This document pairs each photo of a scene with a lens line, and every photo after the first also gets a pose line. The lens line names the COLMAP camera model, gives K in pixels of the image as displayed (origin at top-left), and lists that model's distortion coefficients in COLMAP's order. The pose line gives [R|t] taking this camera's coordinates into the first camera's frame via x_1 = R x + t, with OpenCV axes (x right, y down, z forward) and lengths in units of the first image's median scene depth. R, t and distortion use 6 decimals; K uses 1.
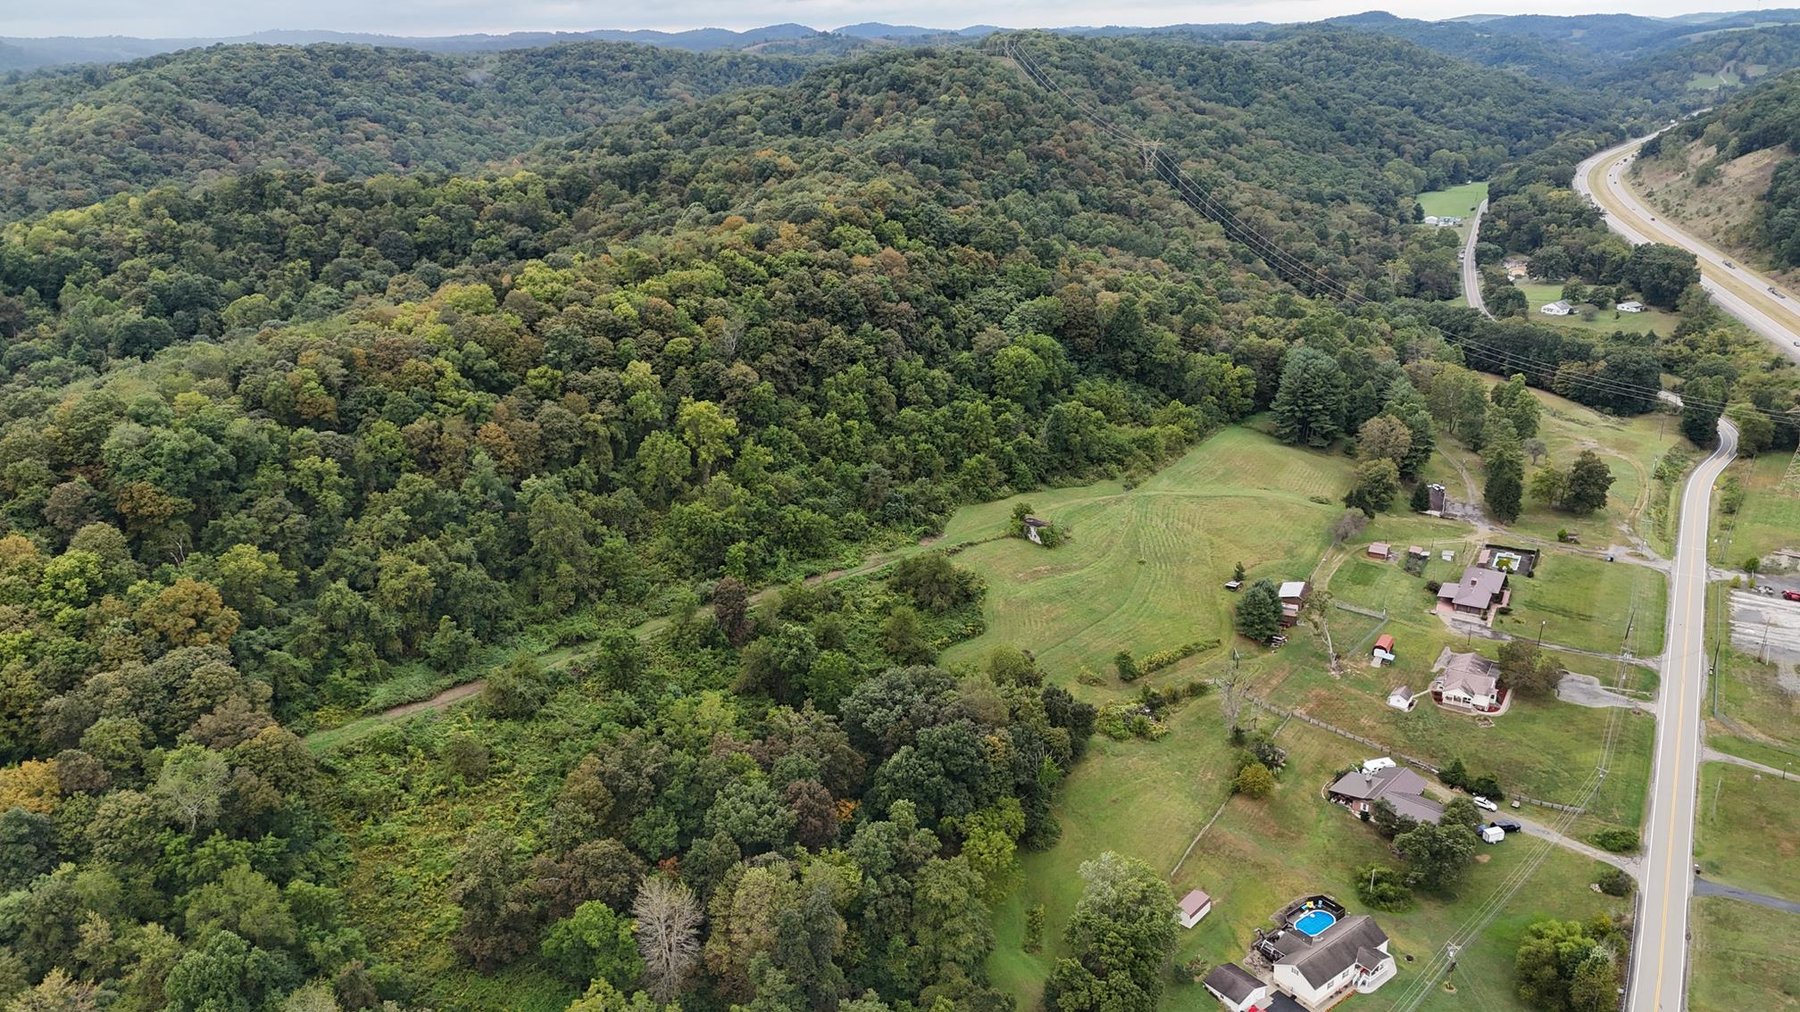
lens RADIAL K [[1317.6, 0, 900.0], [0, 1317.6, 506.0], [0, 0, 1]] dist [0.084516, -0.078432]
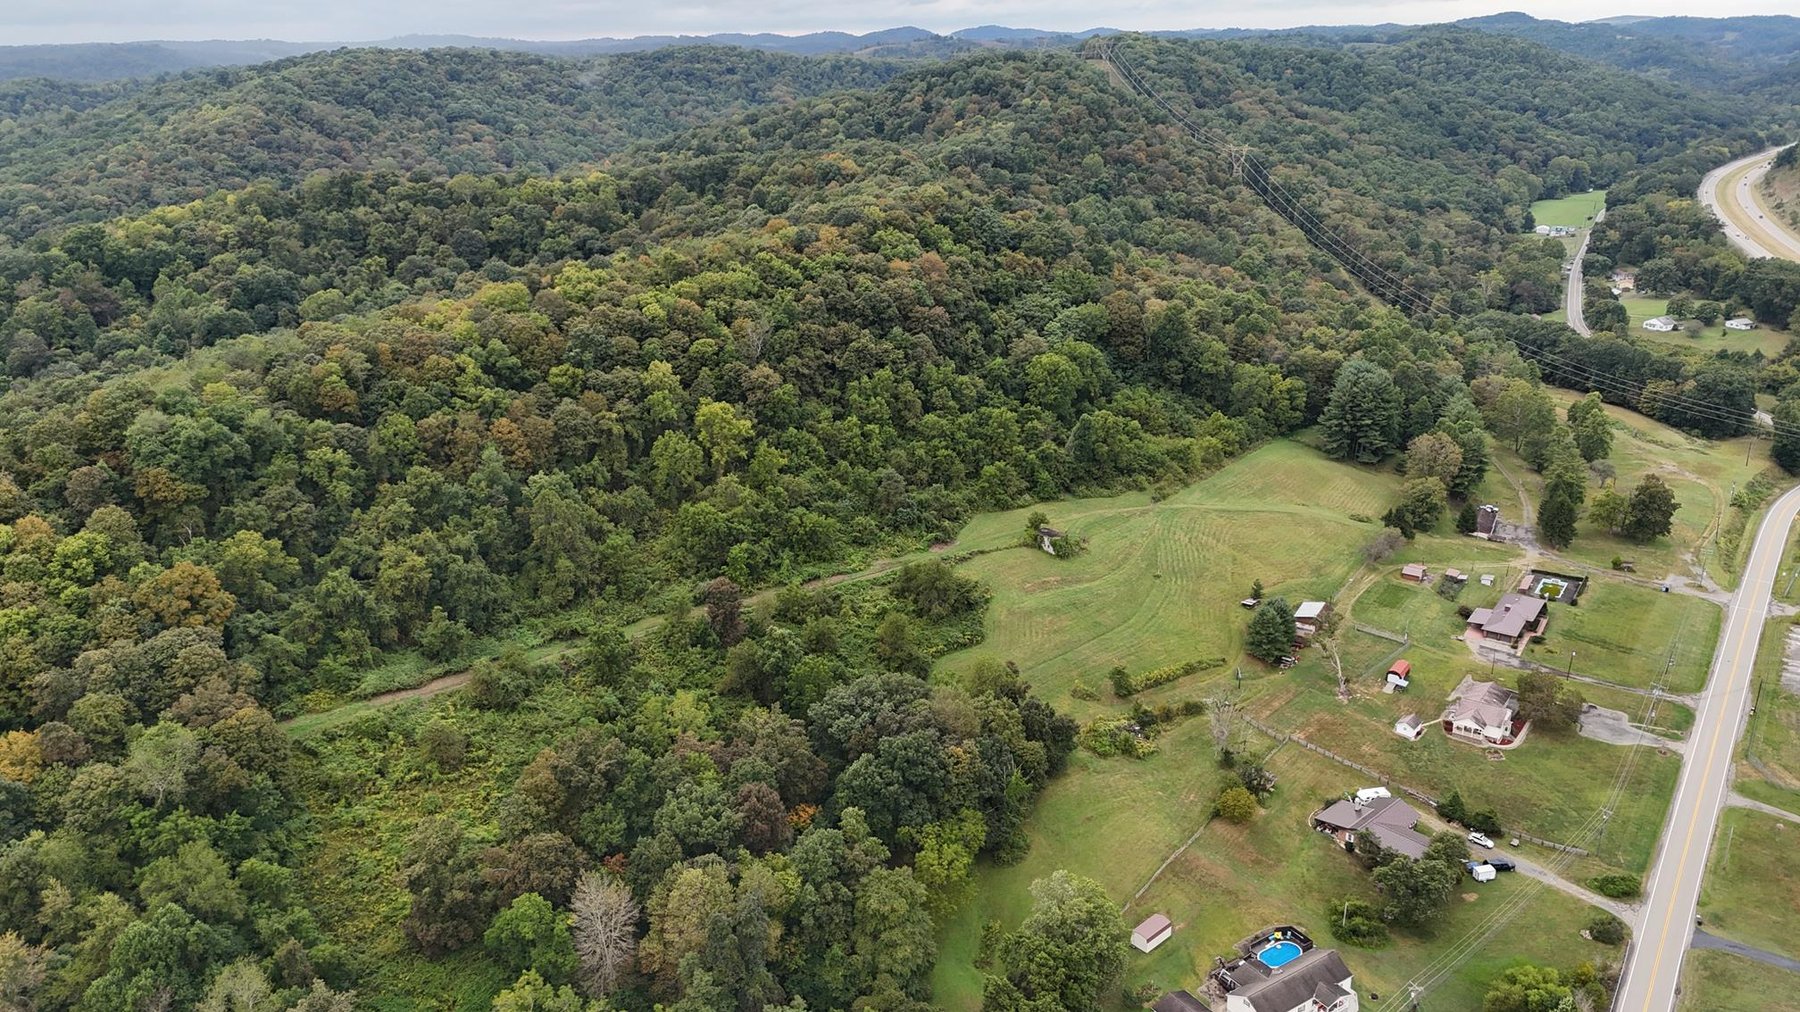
lens RADIAL K [[1317.6, 0, 900.0], [0, 1317.6, 506.0], [0, 0, 1]] dist [0.084516, -0.078432]
pose [[0.996228, 0.029059, -0.081765, 0.067033], [-0.029213, 0.999573, -0.000691, -0.003087], [0.081710, 0.003077, 0.996651, 0.005737]]
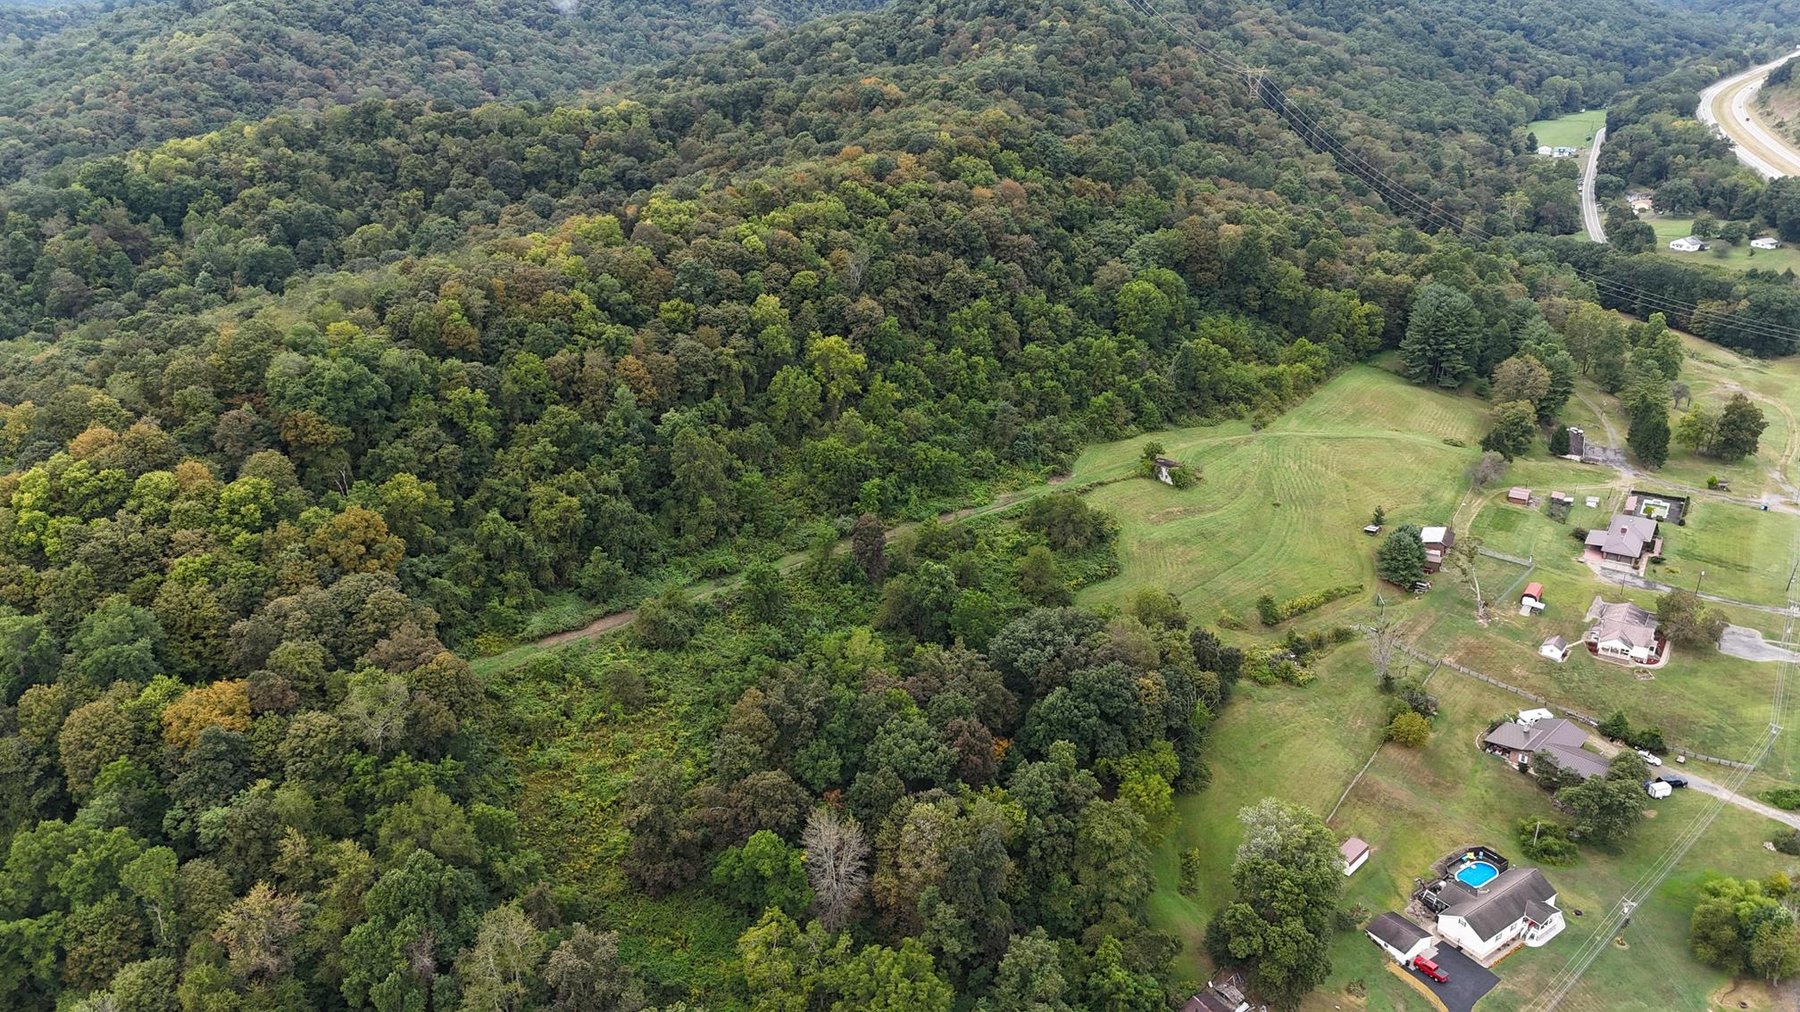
lens RADIAL K [[1317.6, 0, 900.0], [0, 1317.6, 506.0], [0, 0, 1]] dist [0.084516, -0.078432]
pose [[0.998697, 0.015876, -0.048493, -0.044518], [-0.013465, 0.998676, 0.049652, -0.001263], [0.049217, -0.048934, 0.997589, 0.005255]]
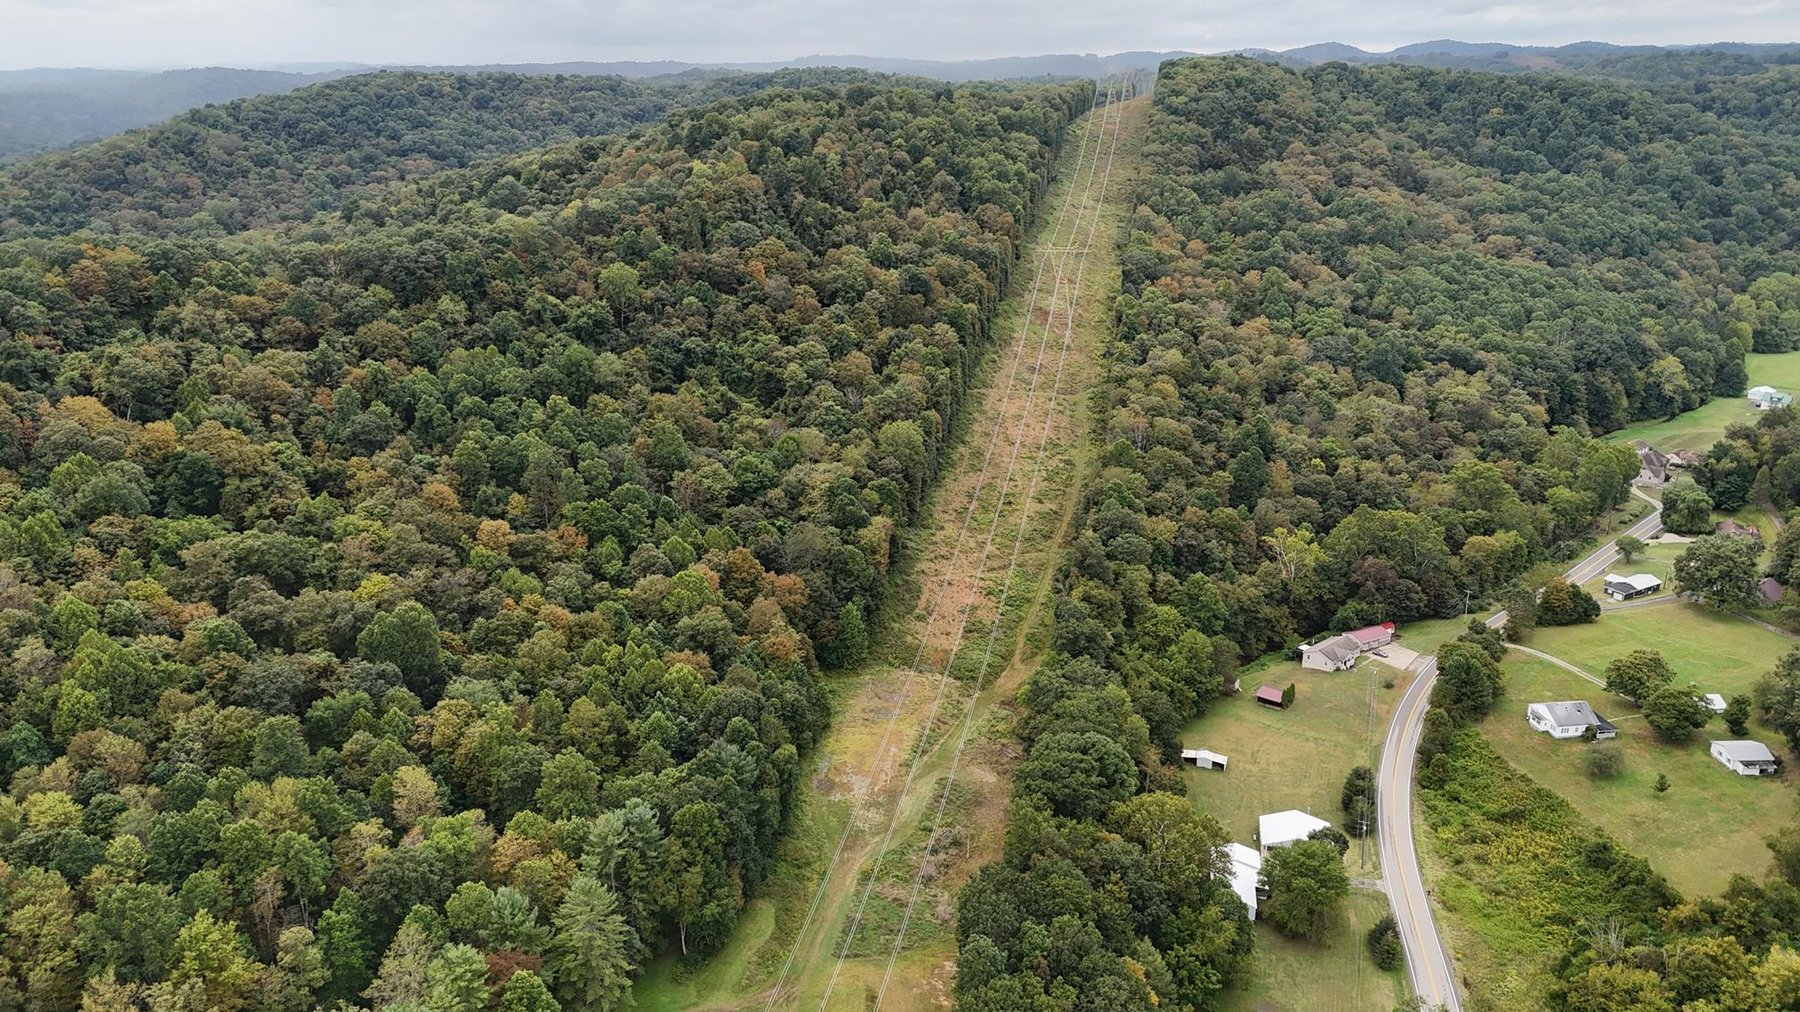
lens RADIAL K [[1317.6, 0, 900.0], [0, 1317.6, 506.0], [0, 0, 1]] dist [0.084516, -0.078432]
pose [[0.908352, 0.136687, -0.395239, 0.920583], [-0.141921, 0.989747, 0.016119, -0.384574], [0.393389, 0.041451, 0.918437, 1.036432]]
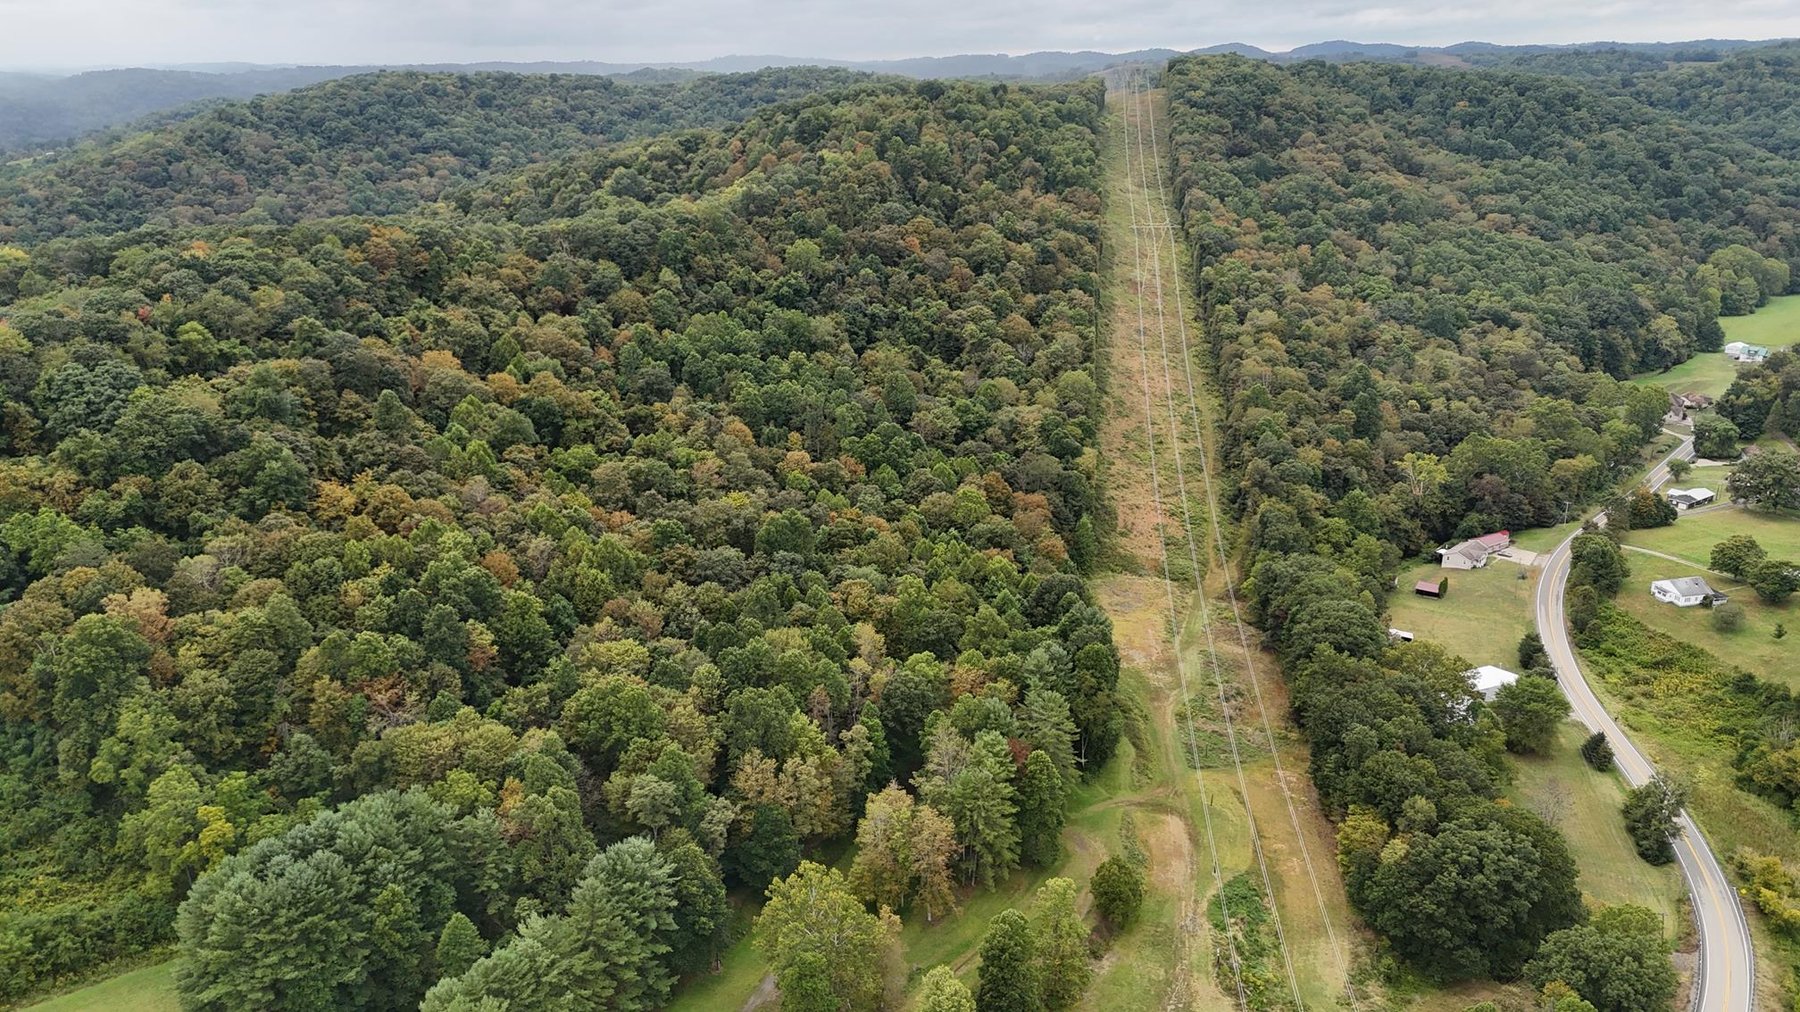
lens RADIAL K [[1317.6, 0, 900.0], [0, 1317.6, 506.0], [0, 0, 1]] dist [0.084516, -0.078432]
pose [[0.936998, 0.112882, -0.330595, 0.750968], [-0.117165, 0.993088, 0.007014, -0.297586], [0.329101, 0.032162, 0.943747, 0.800738]]
